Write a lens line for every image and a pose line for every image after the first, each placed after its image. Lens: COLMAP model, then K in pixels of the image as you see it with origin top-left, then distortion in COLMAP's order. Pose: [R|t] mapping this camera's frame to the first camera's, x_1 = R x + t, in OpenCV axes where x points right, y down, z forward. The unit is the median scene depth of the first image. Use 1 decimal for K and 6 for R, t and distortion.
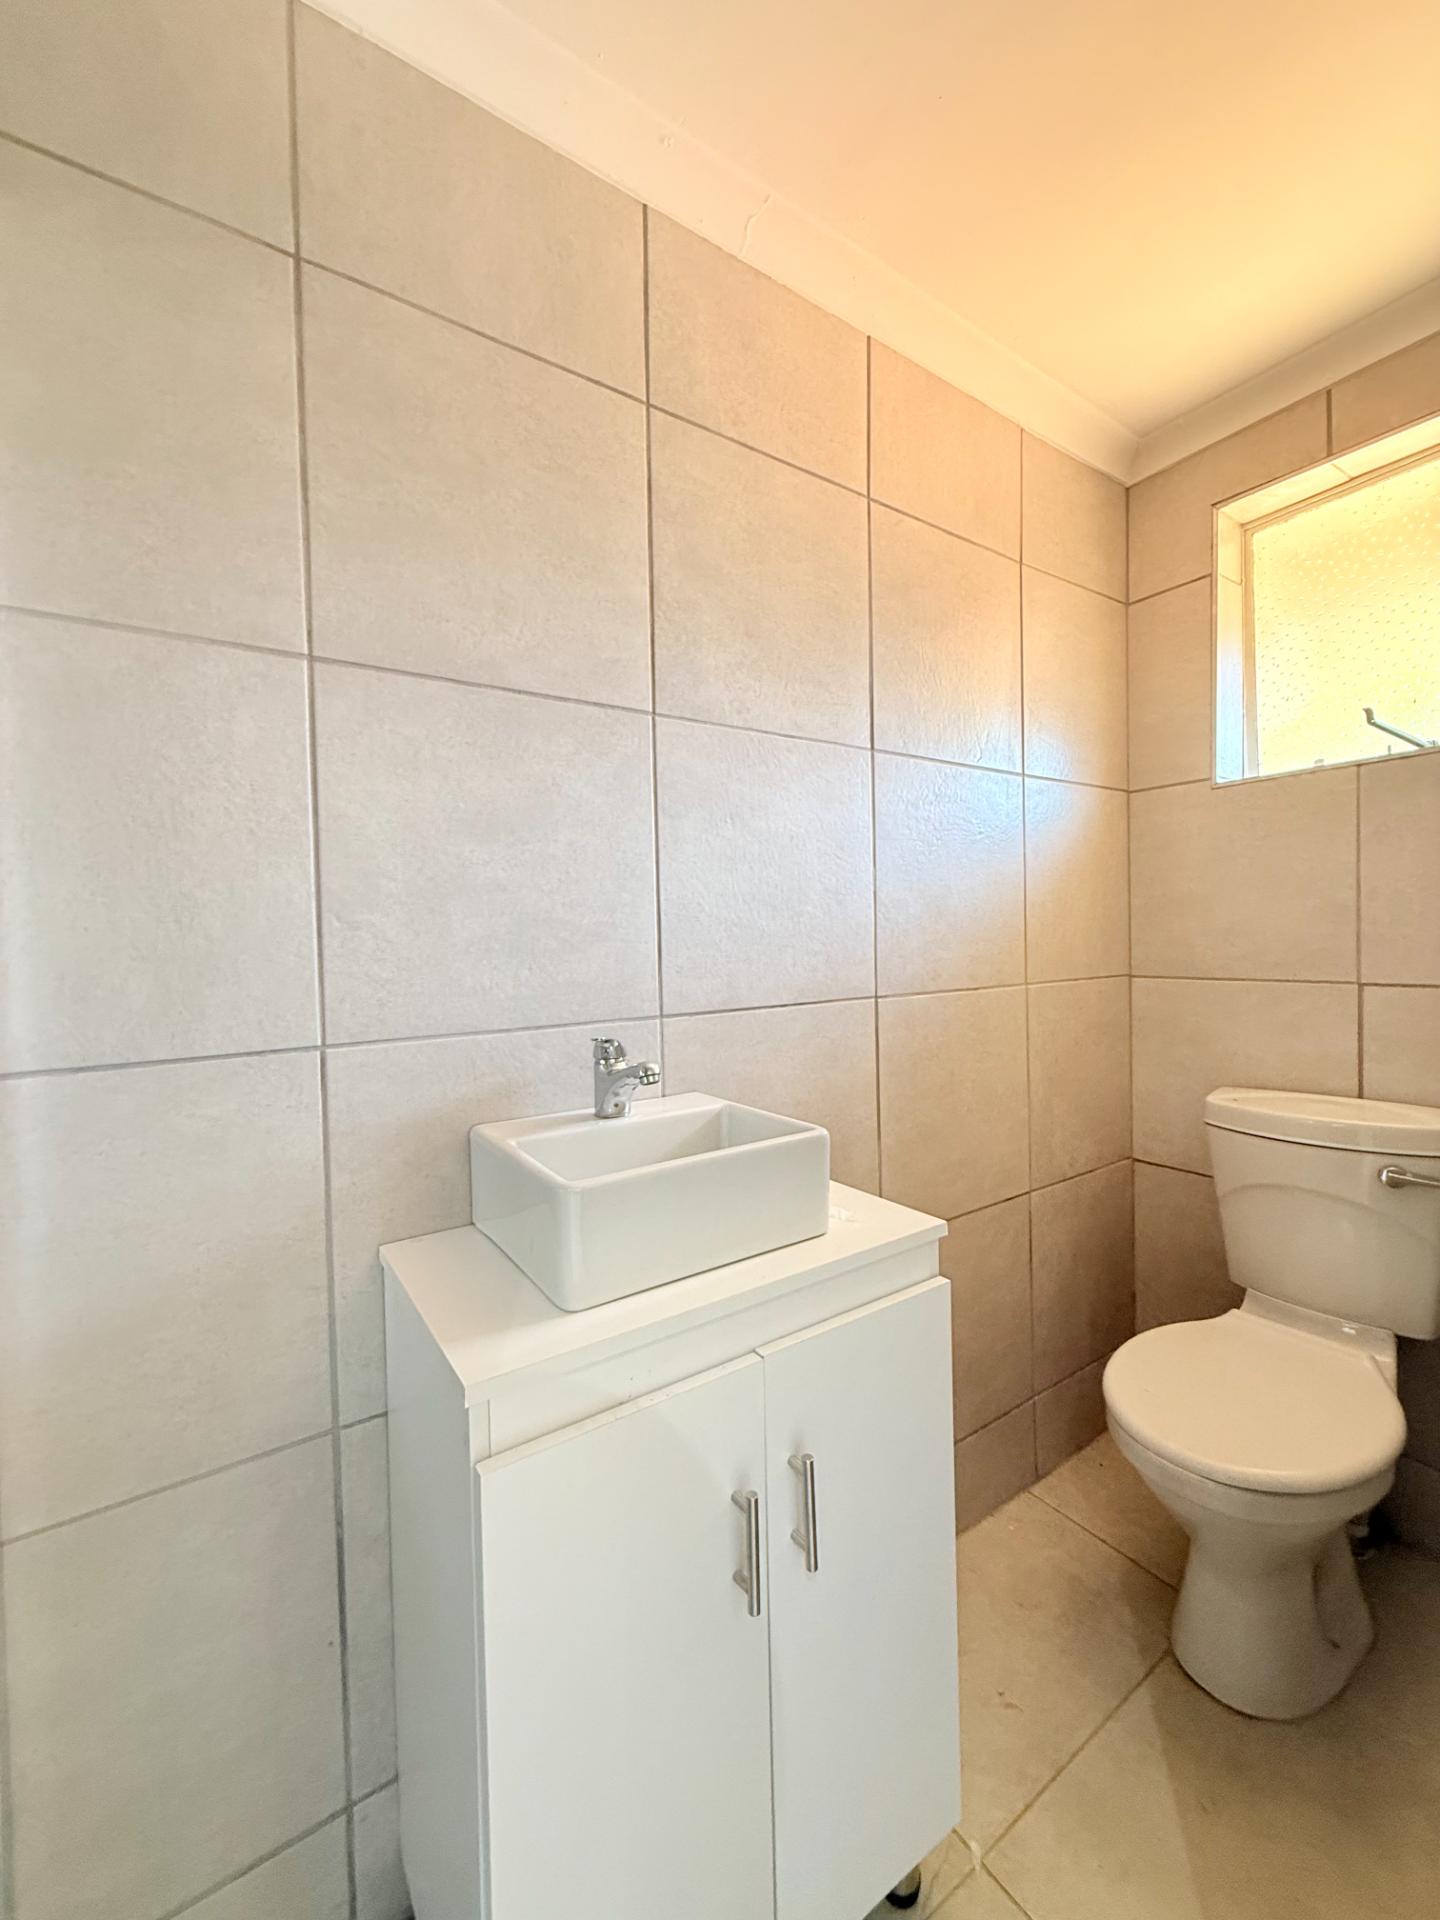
lens RADIAL K [[760.4, 0, 718.0], [0, 760.4, 955.4], [0, 0, 1]] dist [-0.002483, 0.000367]
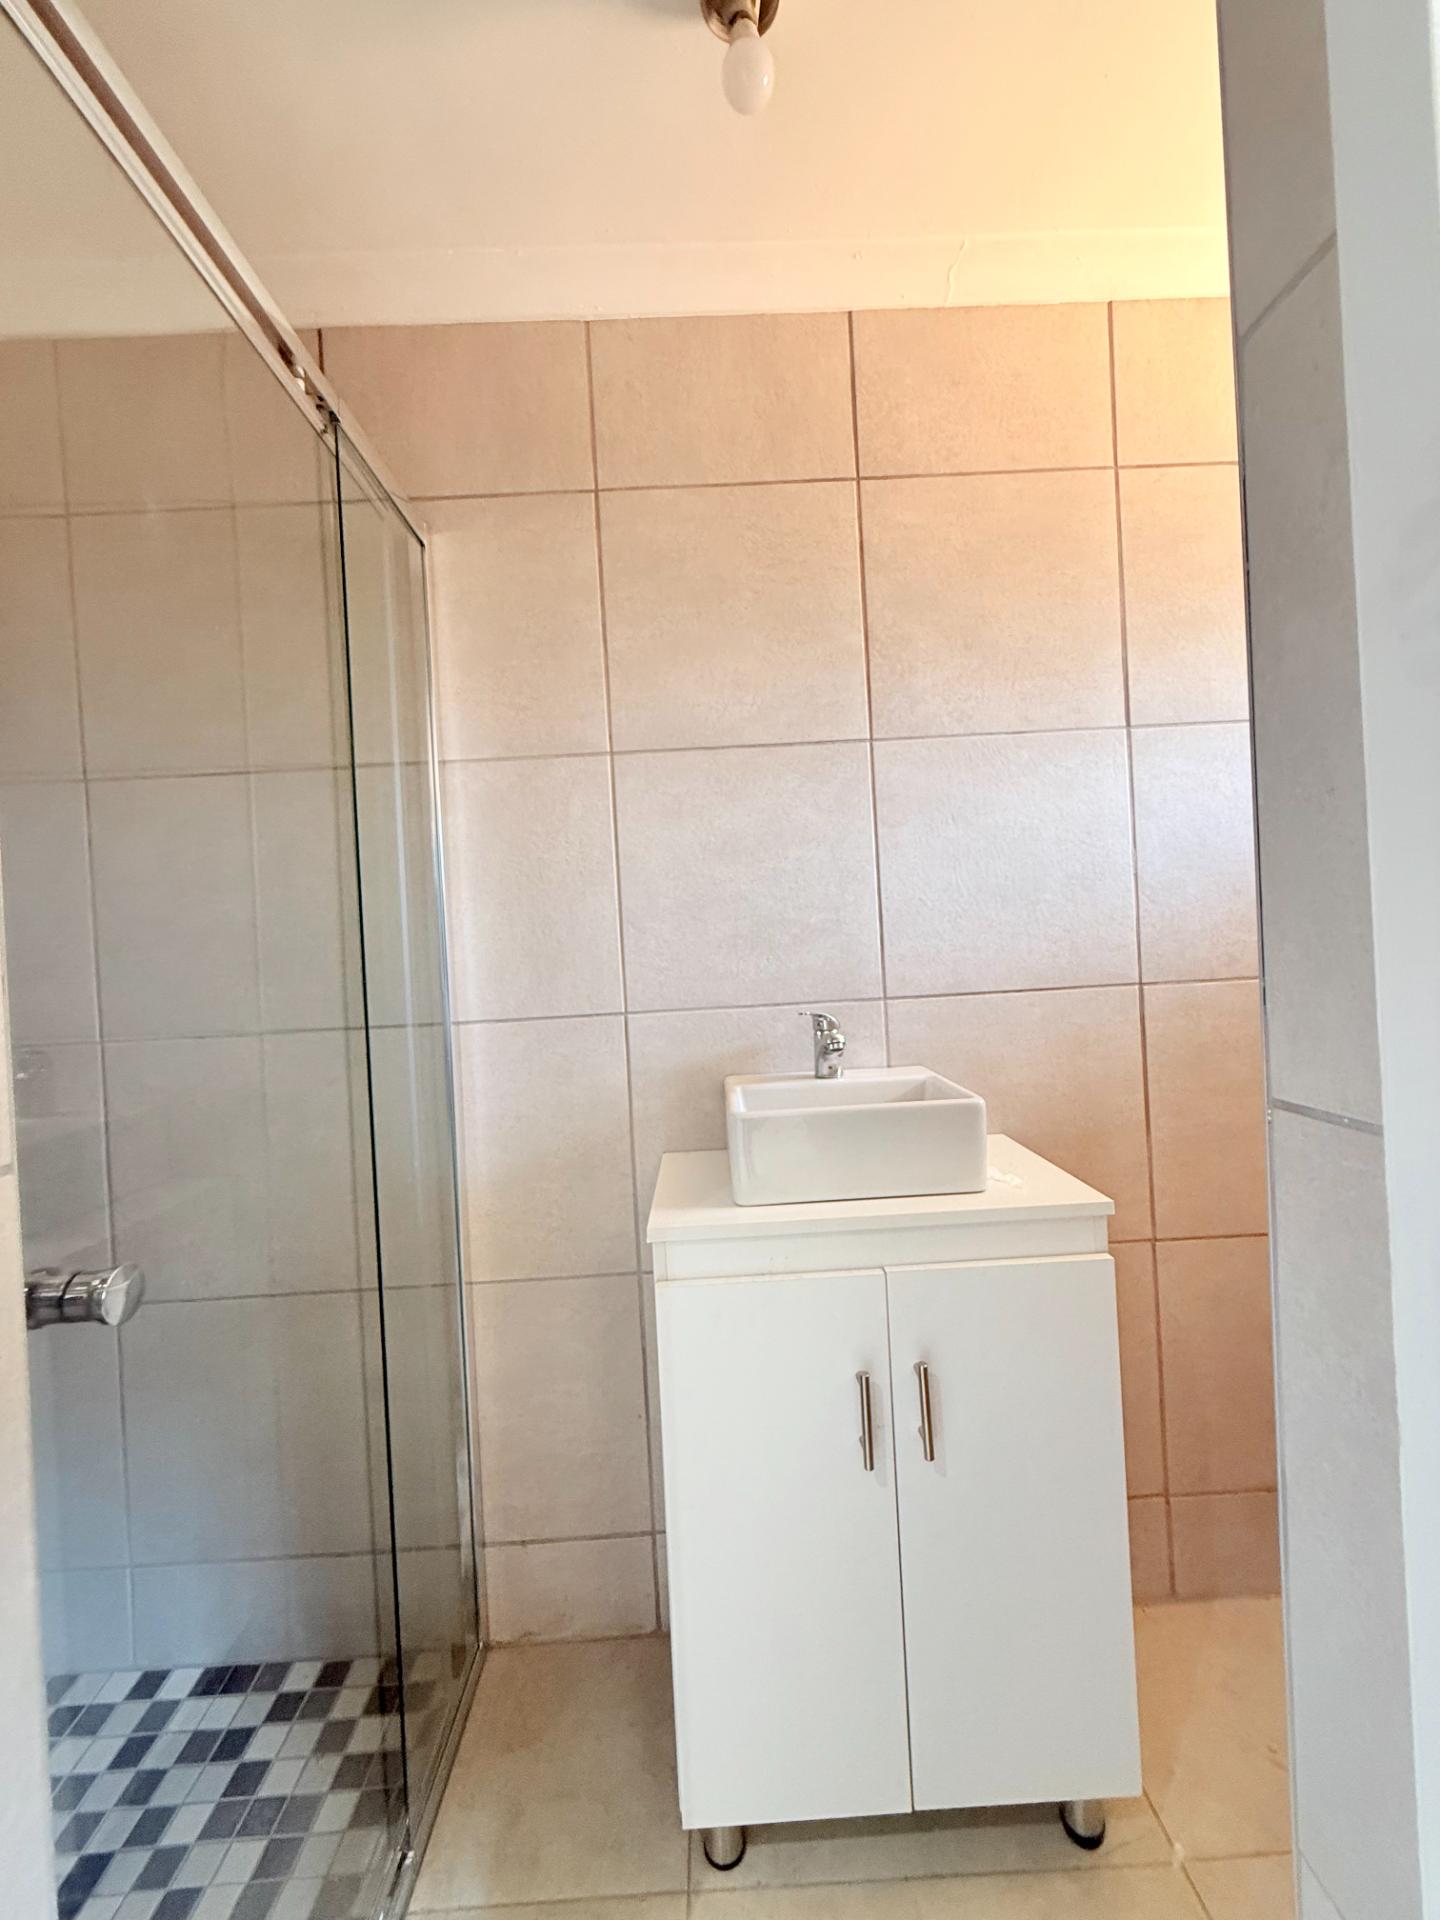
lens RADIAL K [[760.4, 0, 720.8], [0, 760.4, 958.4], [0, 0, 1]] dist [-0.002483, 0.000367]
pose [[0.837588, -0.016710, -0.546048, 0.398674], [0.022022, 0.999752, 0.003185, 0.011225], [0.545859, -0.014693, 0.837748, -0.126435]]
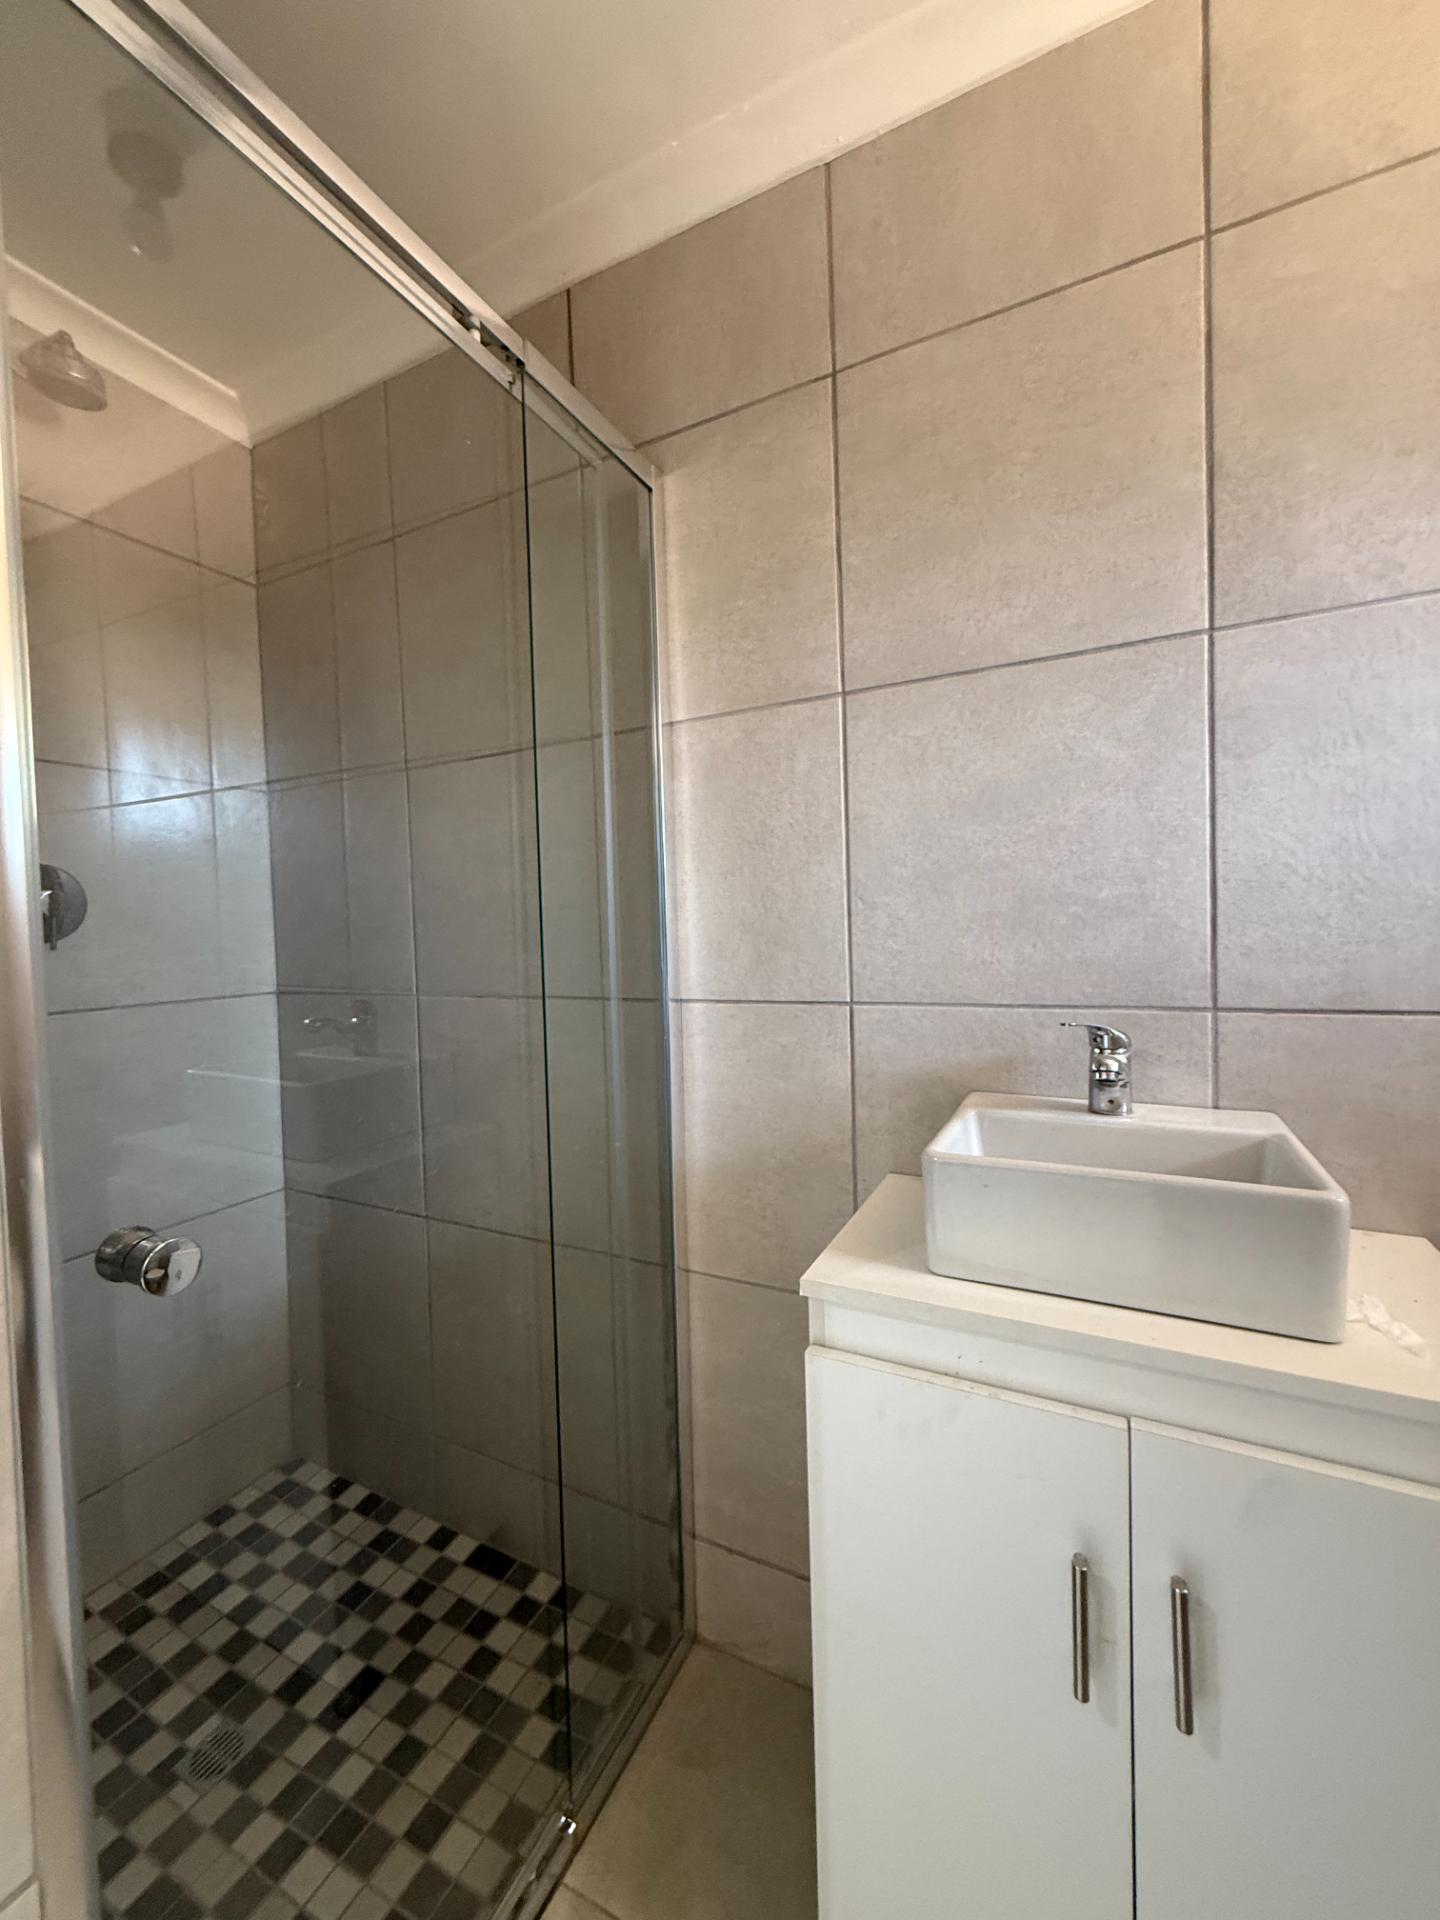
lens RADIAL K [[760.4, 0, 720.2], [0, 760.4, 955.8], [0, 0, 1]] dist [-0.002483, 0.000367]
pose [[0.488038, 0.040508, -0.871882, 0.417717], [-0.000883, 0.998945, 0.045917, -0.013967], [0.872822, -0.021639, 0.487558, 0.174054]]
